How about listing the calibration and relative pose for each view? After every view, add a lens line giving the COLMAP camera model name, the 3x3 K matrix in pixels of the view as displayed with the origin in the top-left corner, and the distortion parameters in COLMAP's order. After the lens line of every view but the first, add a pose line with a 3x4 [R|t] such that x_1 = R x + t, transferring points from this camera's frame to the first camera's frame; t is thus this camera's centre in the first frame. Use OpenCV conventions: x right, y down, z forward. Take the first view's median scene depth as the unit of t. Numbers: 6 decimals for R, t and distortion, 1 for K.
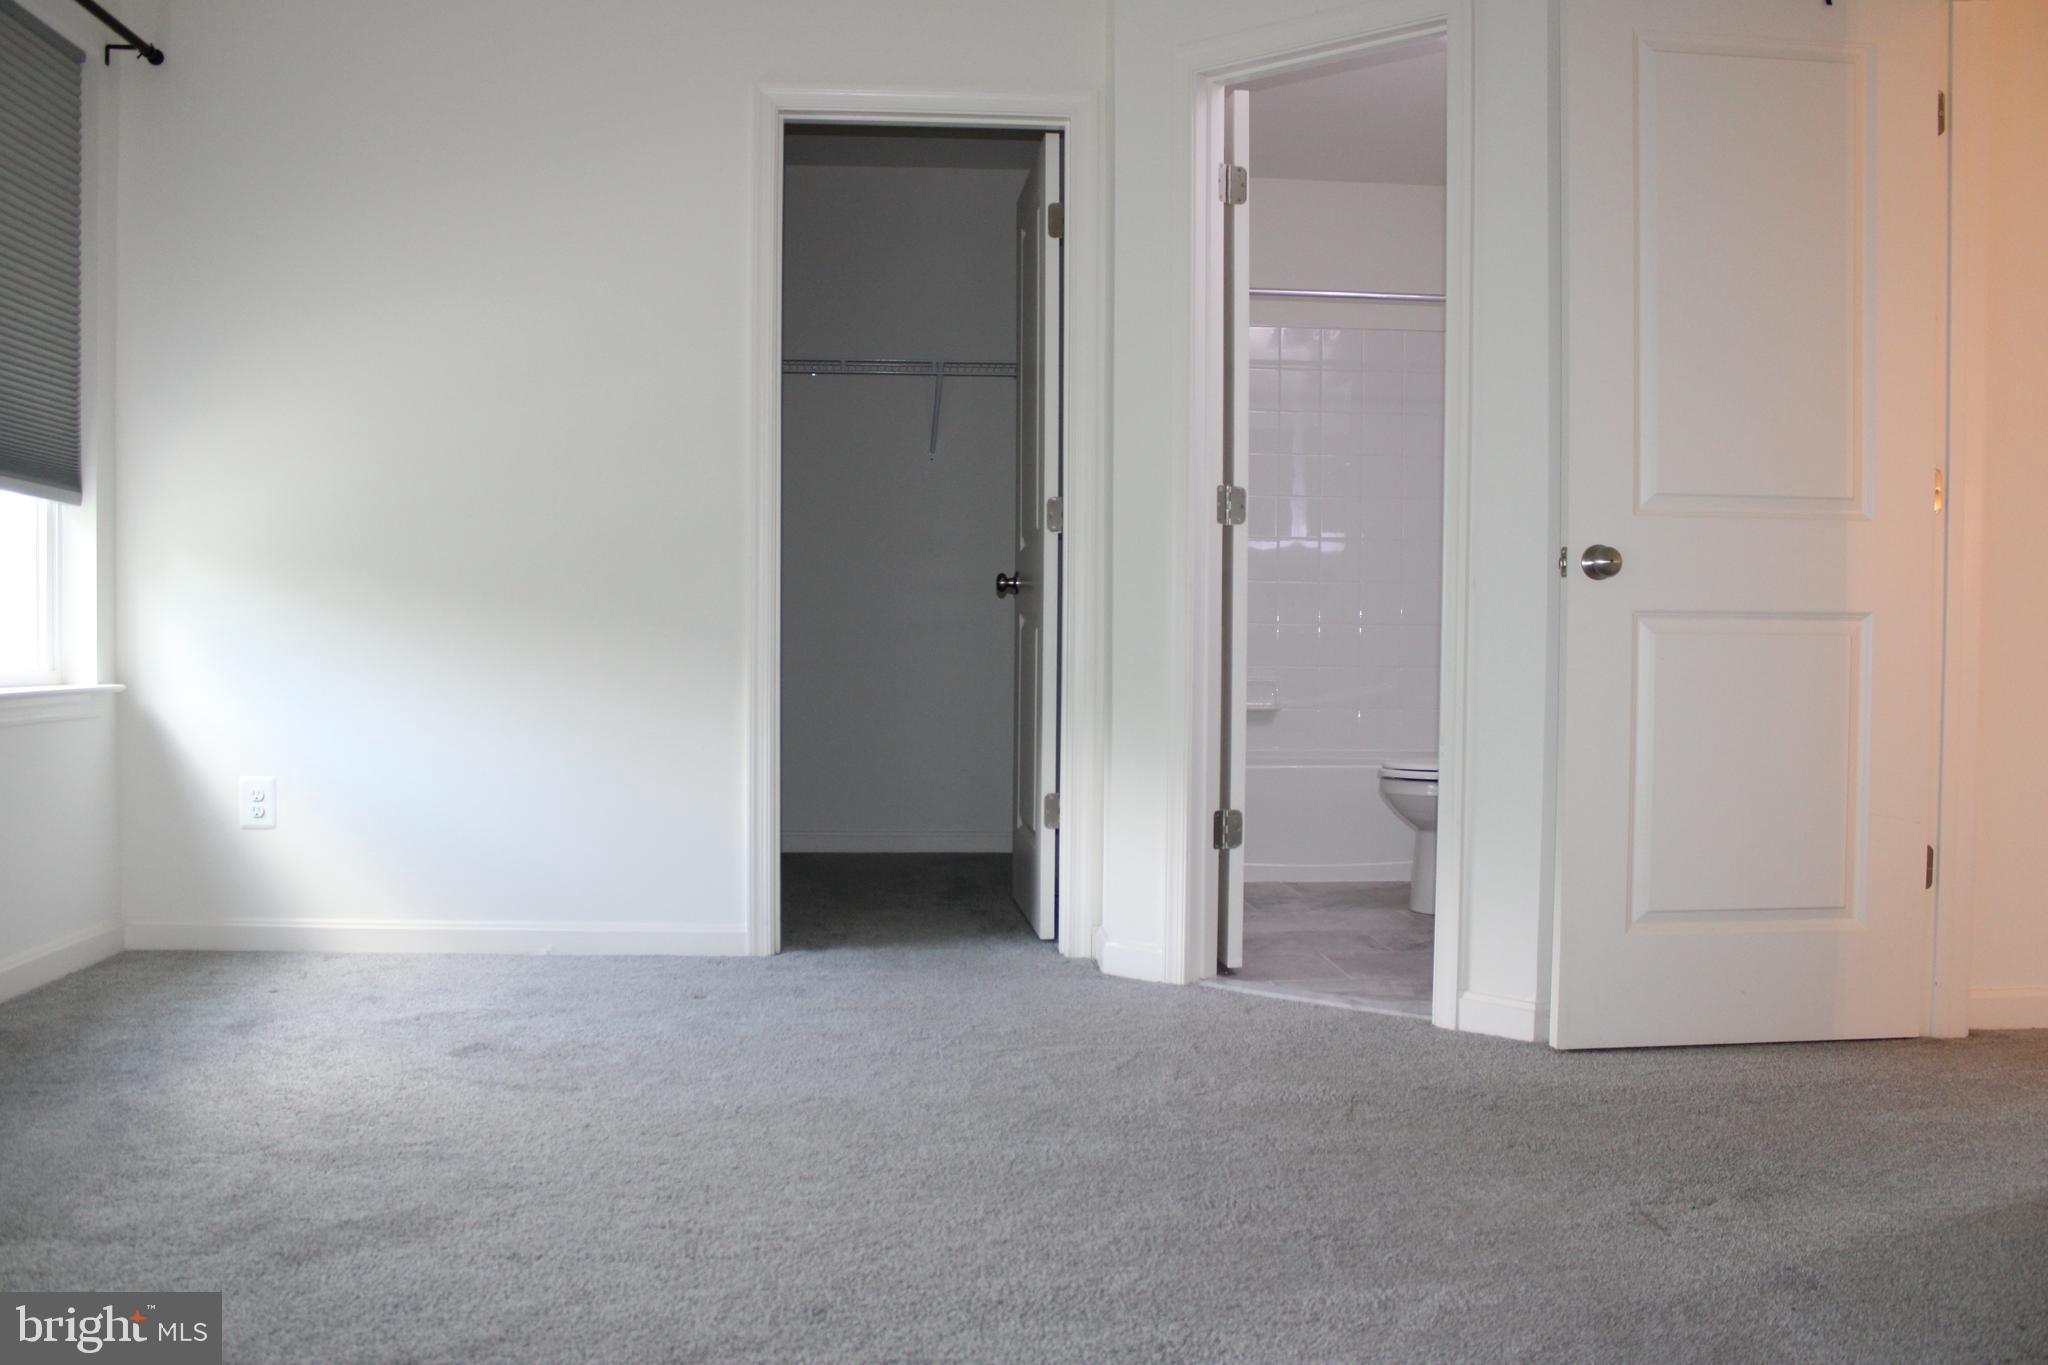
lens RADIAL K [[1695.4, 0, 1021.0], [0, 1695.4, 691.8], [0, 0, 1]] dist [-0.161163, 0.145236]
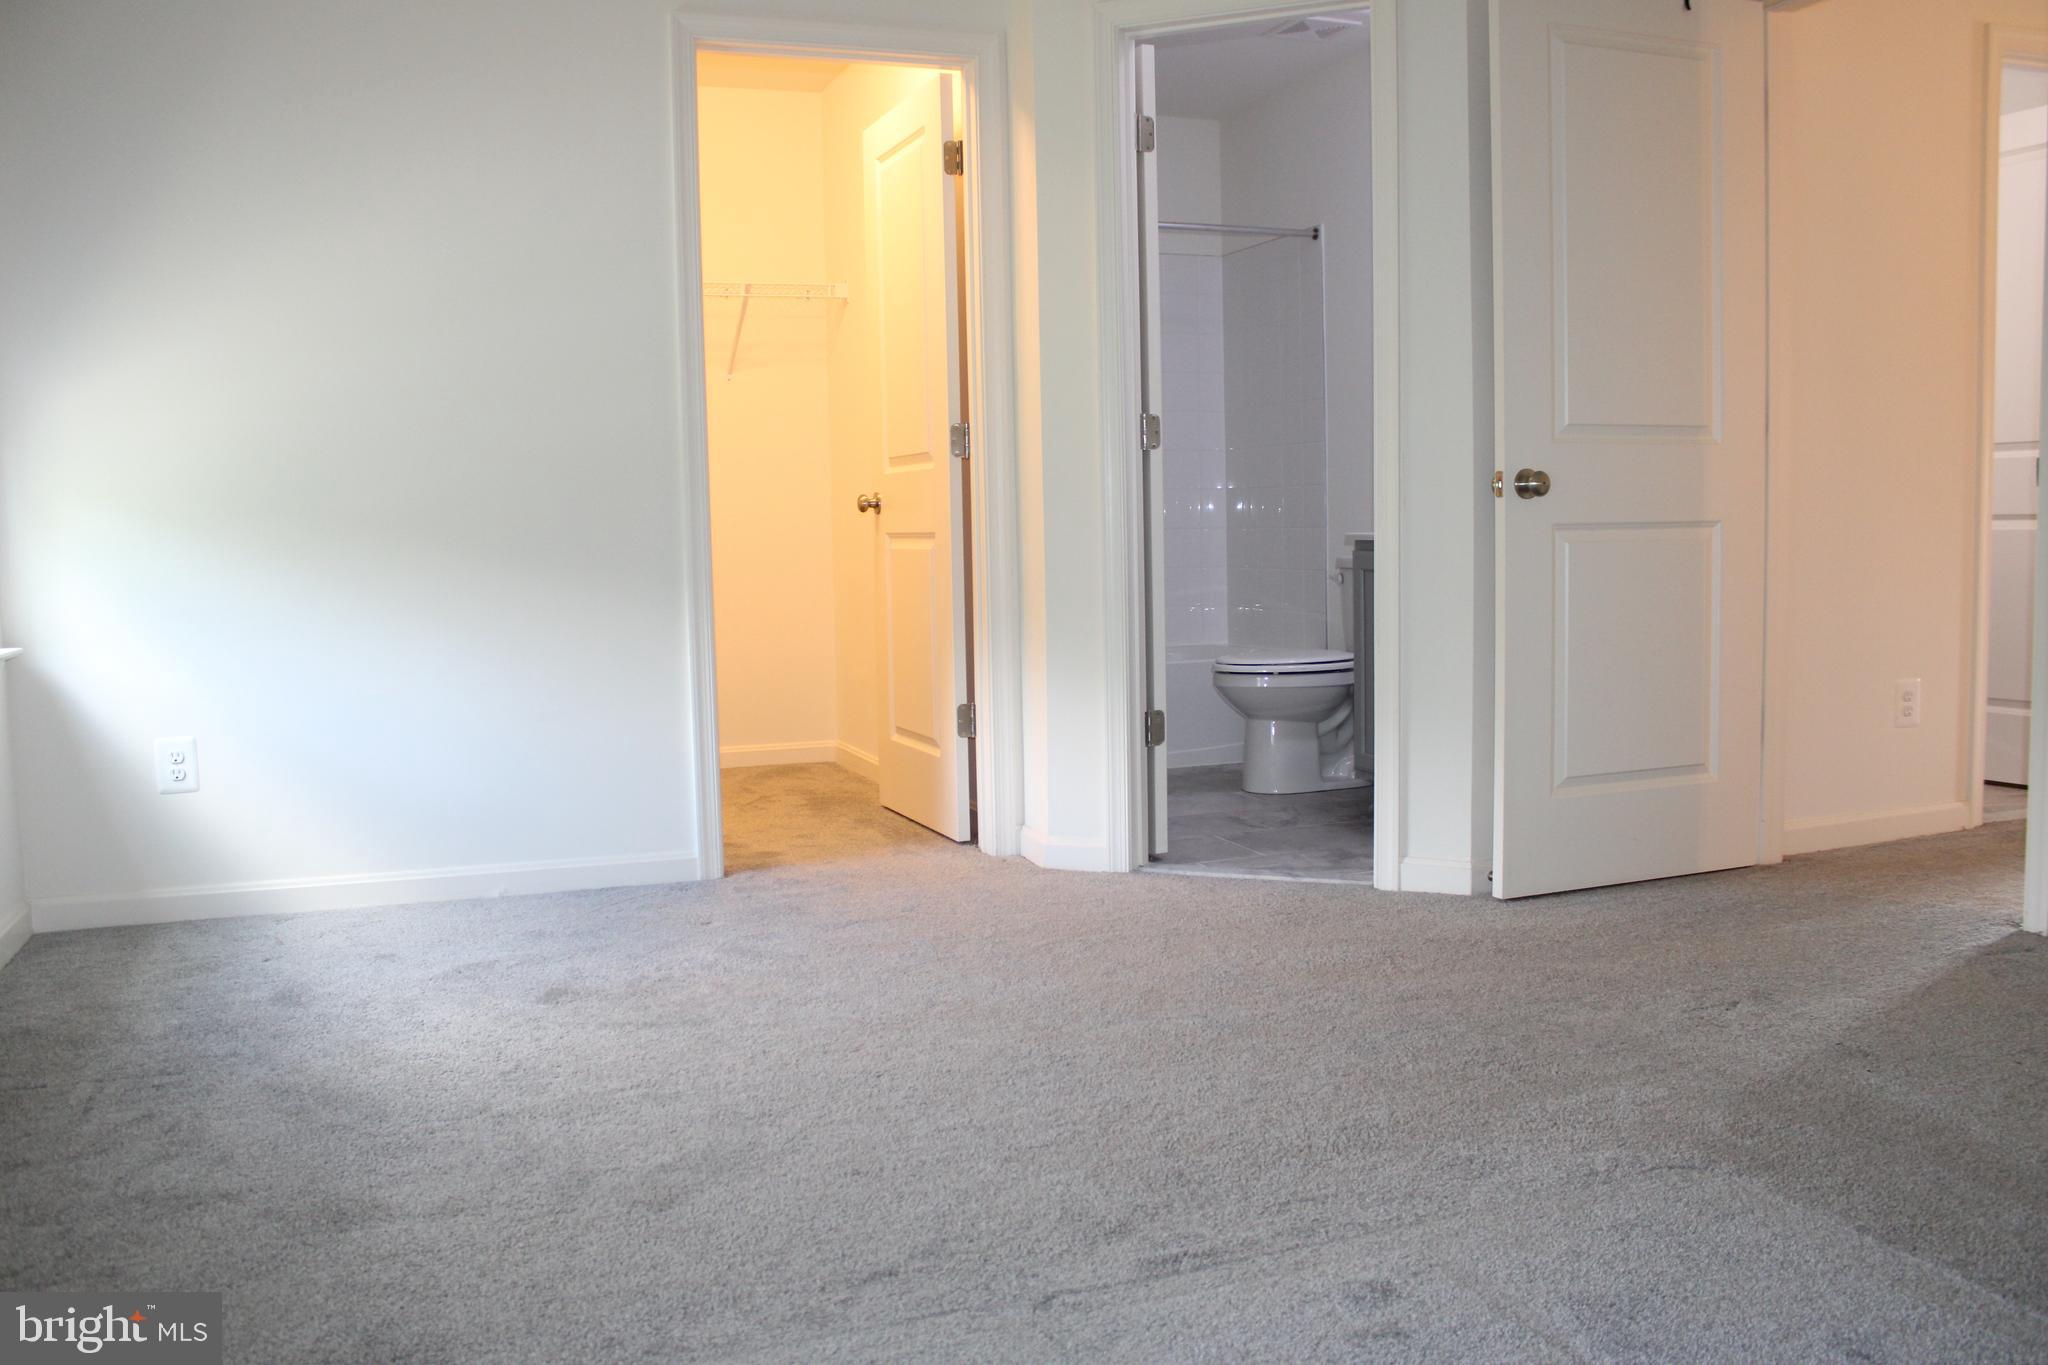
lens RADIAL K [[1695.4, 0, 1021.0], [0, 1695.4, 691.8], [0, 0, 1]] dist [-0.161163, 0.145236]
pose [[0.959613, -0.054697, 0.275955, -0.321611], [0.037020, 0.996938, 0.068871, -0.025610], [-0.278878, -0.055874, 0.958700, -0.033762]]
